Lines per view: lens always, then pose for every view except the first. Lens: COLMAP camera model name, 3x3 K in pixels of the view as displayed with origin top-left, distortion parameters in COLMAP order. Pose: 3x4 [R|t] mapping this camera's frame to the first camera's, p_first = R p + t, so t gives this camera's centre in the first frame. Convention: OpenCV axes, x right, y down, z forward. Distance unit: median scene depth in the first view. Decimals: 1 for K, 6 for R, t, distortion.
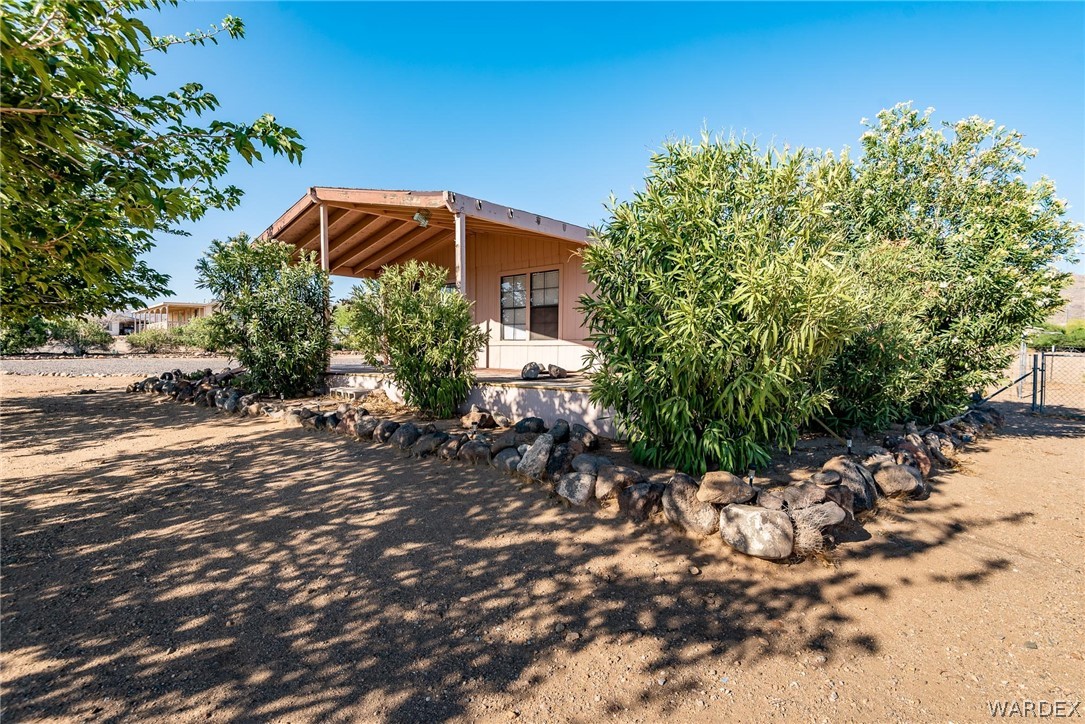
lens RADIAL K [[522.3, 0, 543.6], [0, 522.3, 364.1], [0, 0, 1]] dist [-0.023111, -0.010724]
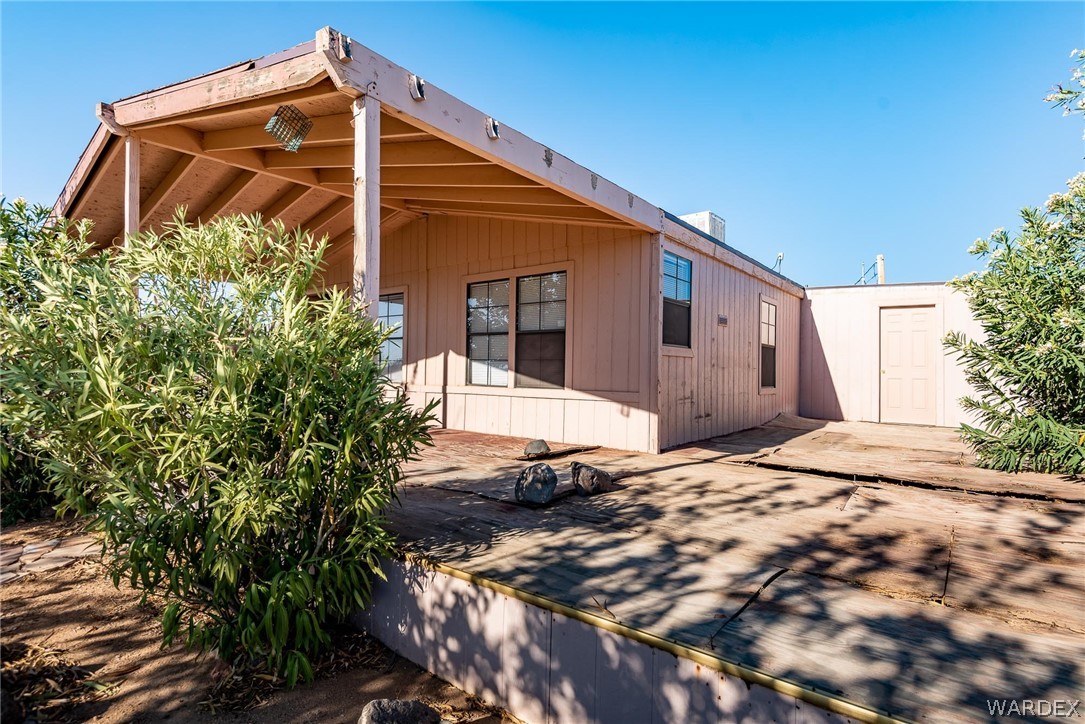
lens RADIAL K [[522.3, 0, 543.7], [0, 522.3, 364.2], [0, 0, 1]] dist [-0.023111, -0.010724]
pose [[0.997696, 0.005398, 0.067629, -0.035517], [-0.002758, 0.999233, -0.039068, -0.051043], [-0.067788, 0.038792, 0.996945, 0.411439]]
